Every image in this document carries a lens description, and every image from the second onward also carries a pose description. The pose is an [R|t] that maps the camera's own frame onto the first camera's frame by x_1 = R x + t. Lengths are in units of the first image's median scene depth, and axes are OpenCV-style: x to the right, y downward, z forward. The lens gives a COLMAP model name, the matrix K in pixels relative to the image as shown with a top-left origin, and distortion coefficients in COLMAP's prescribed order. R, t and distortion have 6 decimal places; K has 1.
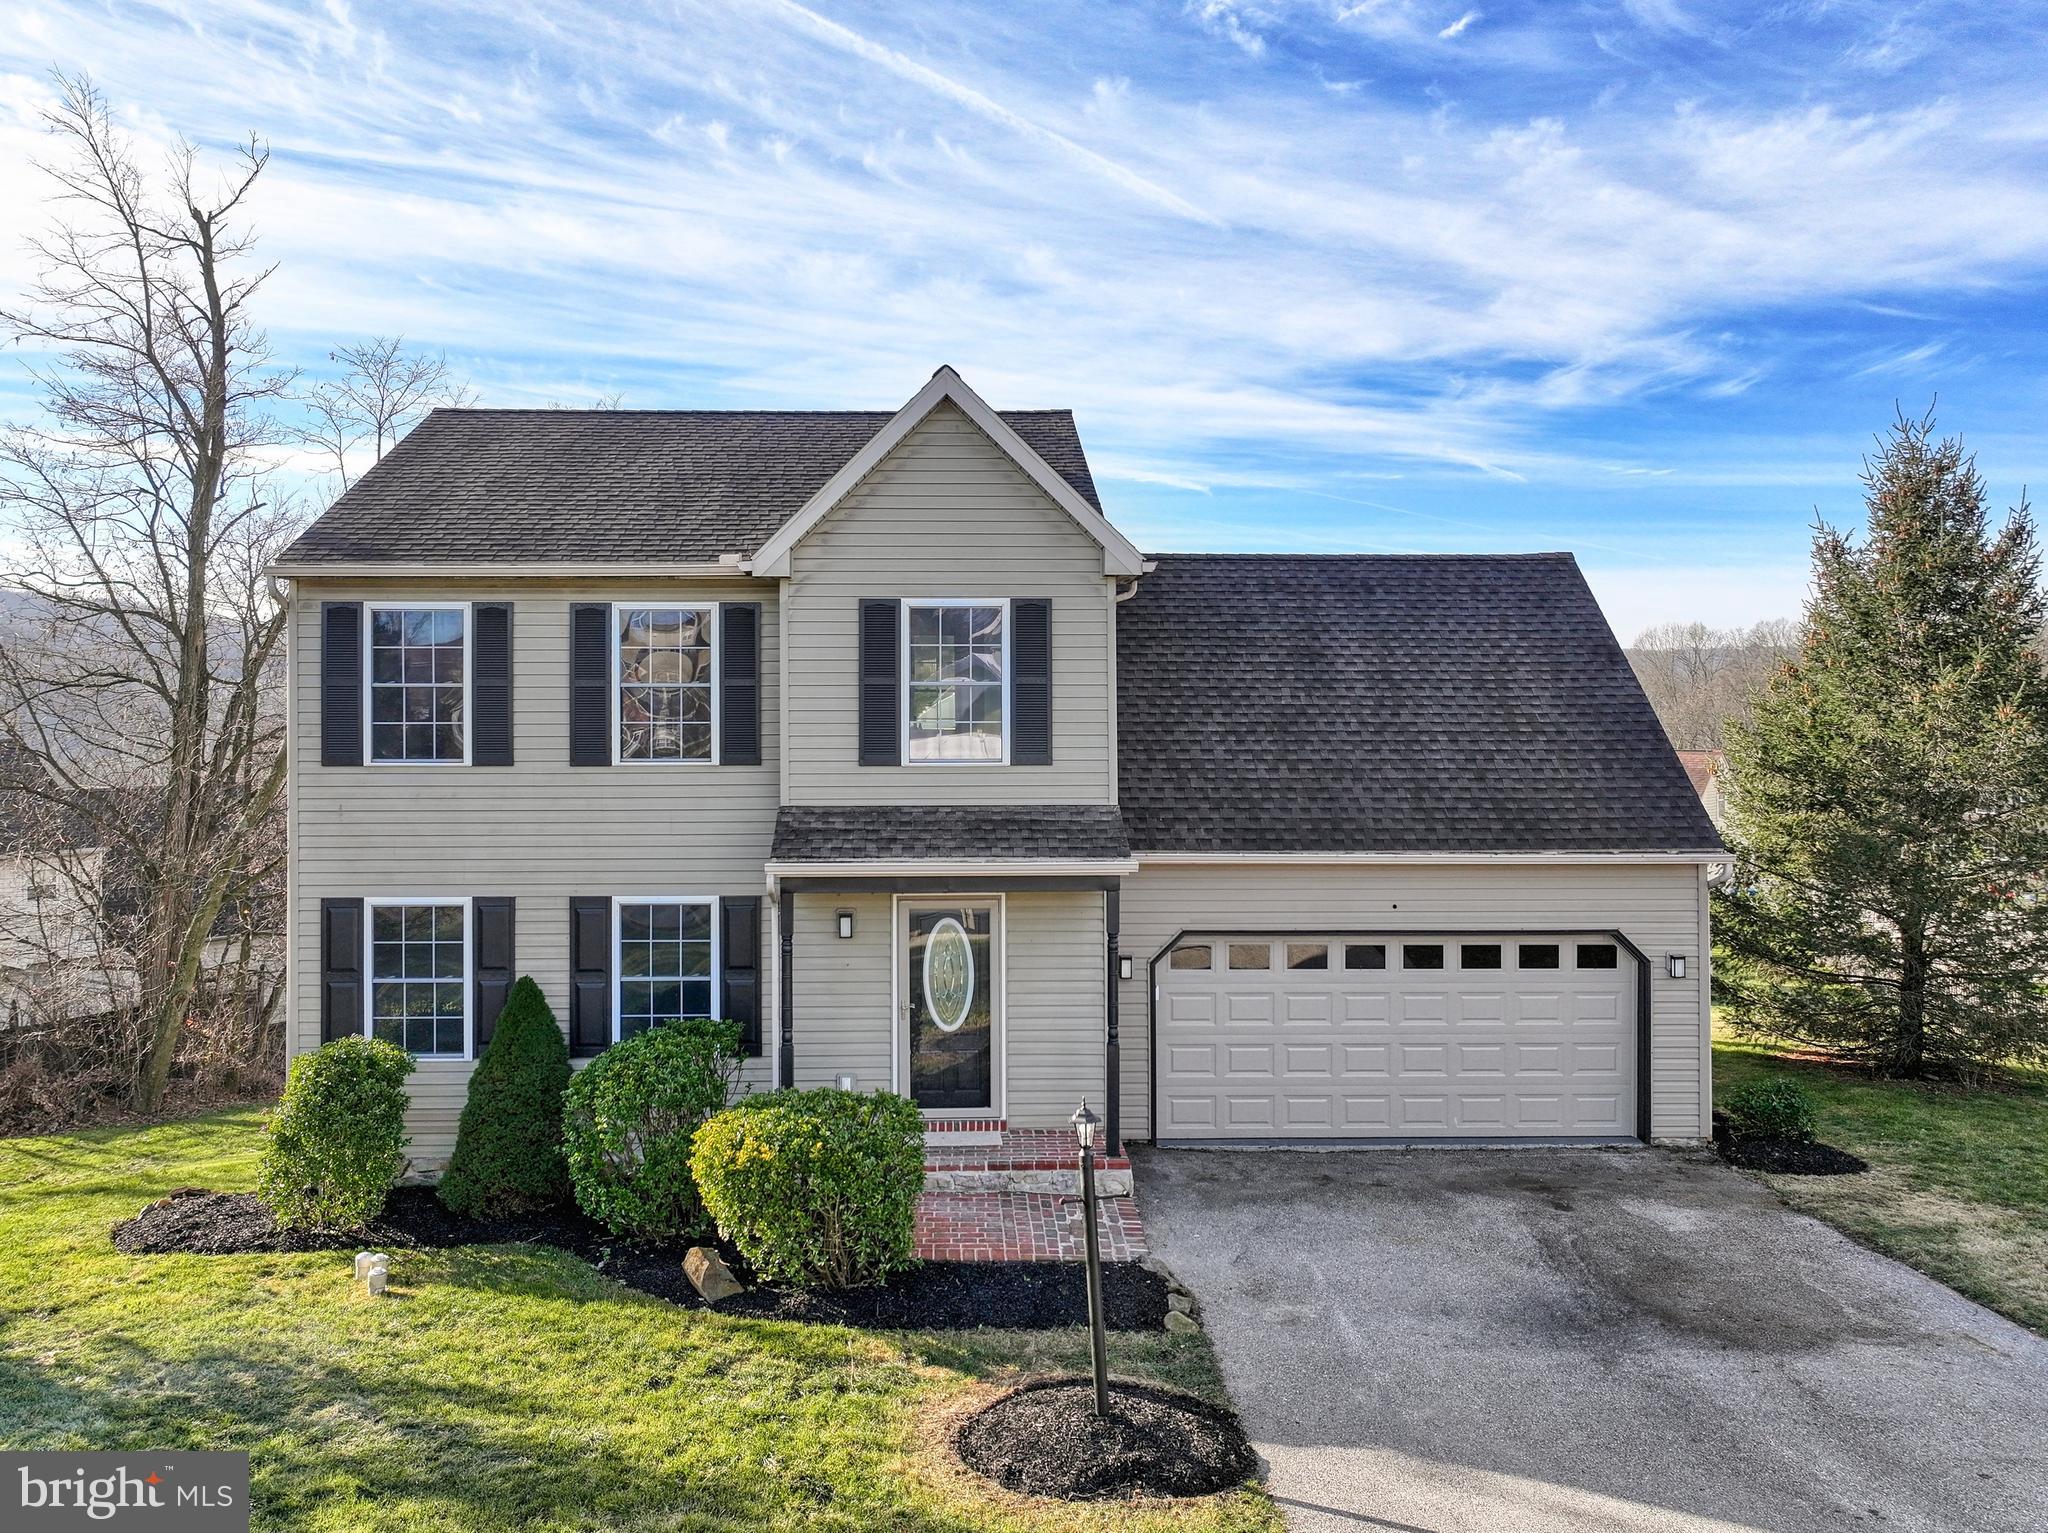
lens RADIAL K [[1520.0, 0, 963.9], [0, 1520.0, 830.6], [0, 0, 1]] dist [0.015791, -0.010076]
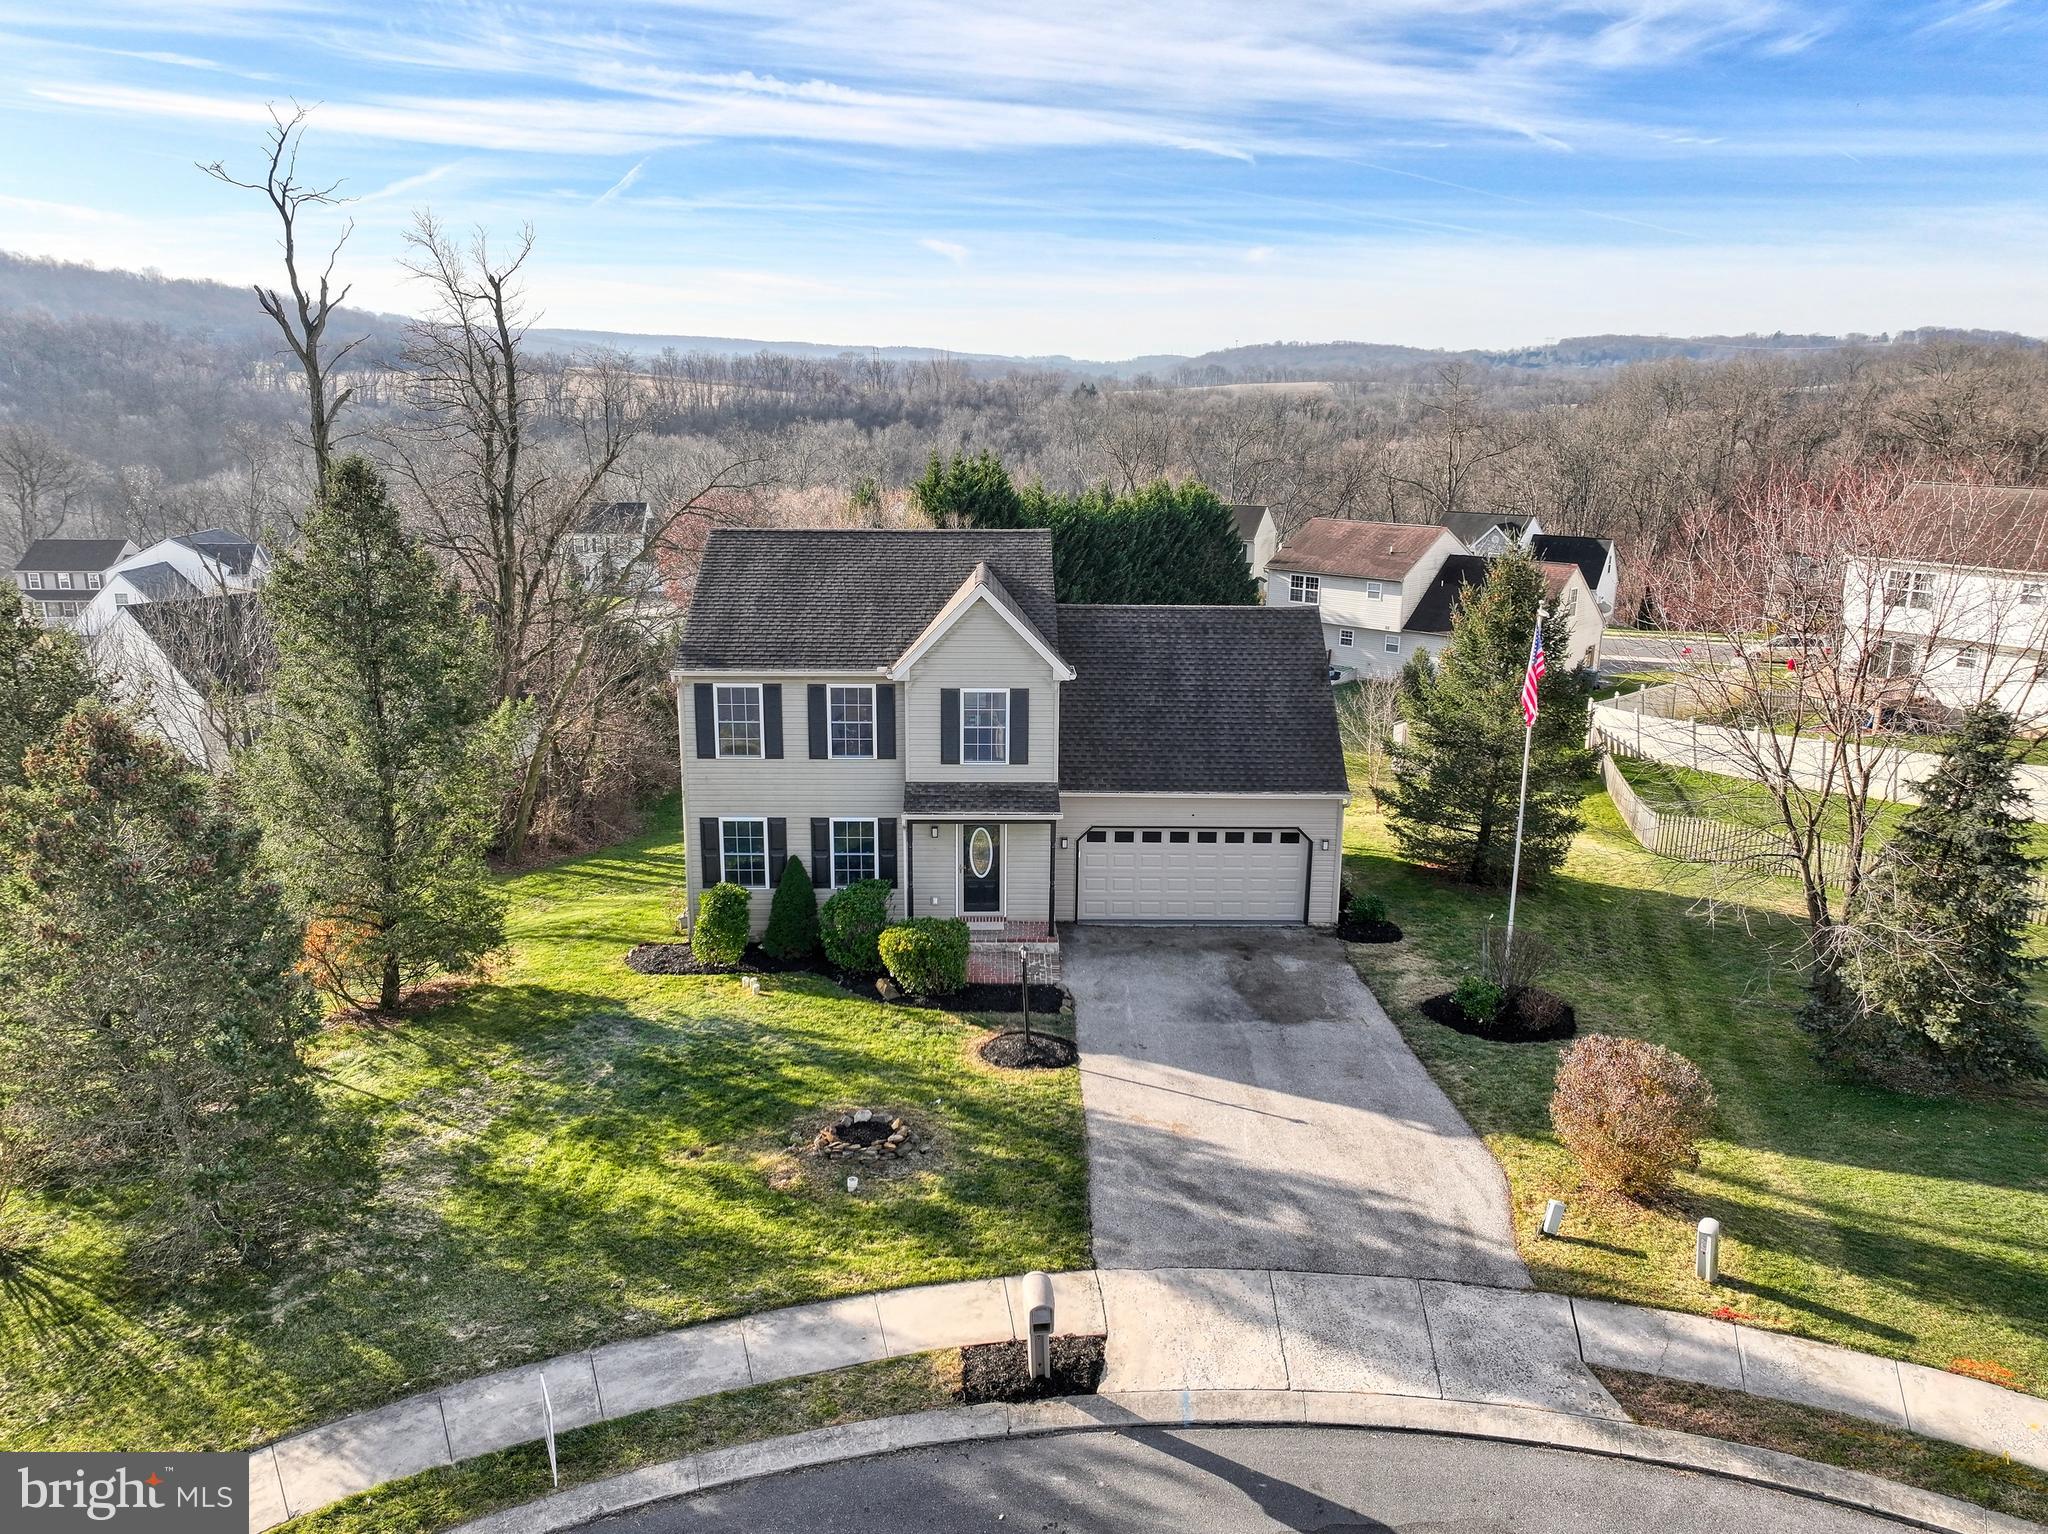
lens RADIAL K [[1439.2, 0, 991.5], [0, 1439.2, 797.8], [0, 0, 1]] dist [0.005068, 0.009815]
pose [[0.999909, 0.012269, -0.005524, 0.016393], [-0.010855, 0.978165, 0.207547, -0.427677], [0.007950, -0.207468, 0.978209, -1.055308]]
